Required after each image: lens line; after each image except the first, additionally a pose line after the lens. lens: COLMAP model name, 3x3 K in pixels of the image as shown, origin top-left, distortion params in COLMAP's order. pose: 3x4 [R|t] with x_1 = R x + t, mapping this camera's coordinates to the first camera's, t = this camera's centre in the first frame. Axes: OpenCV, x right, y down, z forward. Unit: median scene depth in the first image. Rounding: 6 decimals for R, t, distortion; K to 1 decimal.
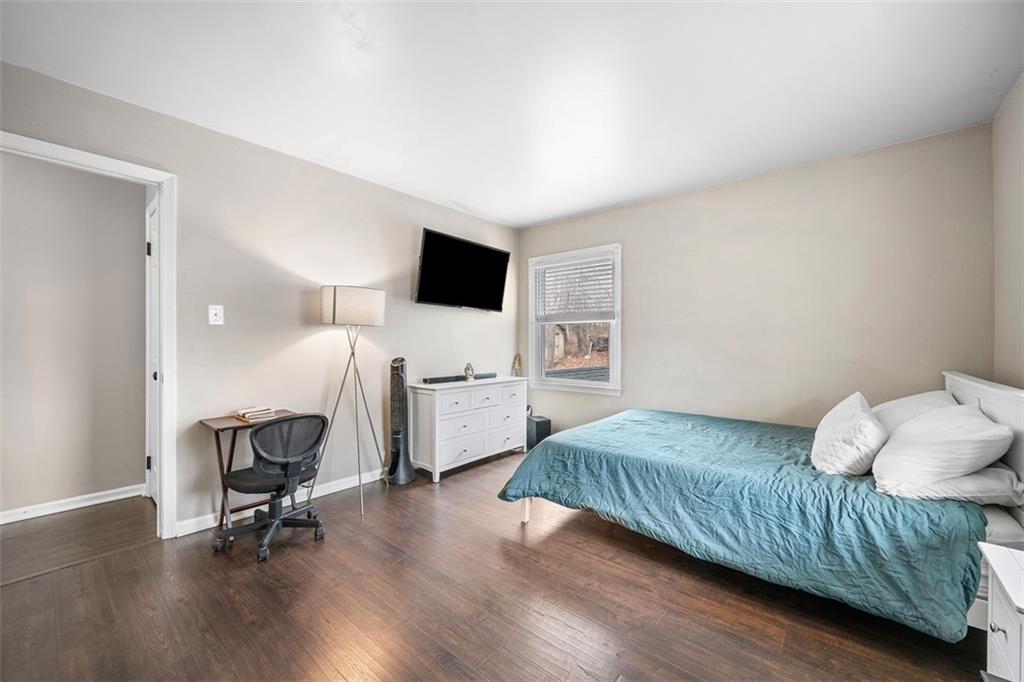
lens RADIAL K [[400.3, 0, 515.0], [0, 400.3, 342.8], [0, 0, 1]] dist [0.001850, 0.000154]
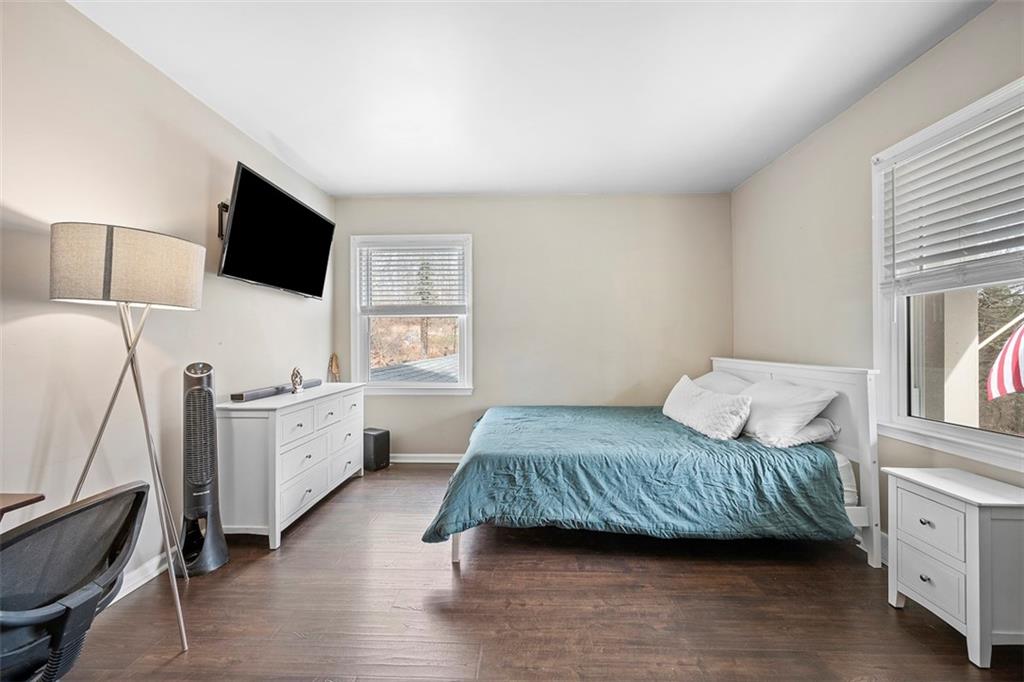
lens RADIAL K [[400.3, 0, 511.0], [0, 400.3, 339.4], [0, 0, 1]] dist [0.001850, 0.000154]
pose [[0.790222, -0.002320, 0.612816, -0.429527], [0.005655, 0.999978, -0.003506, 0.008365], [-0.612794, 0.006236, 0.790218, 0.338486]]
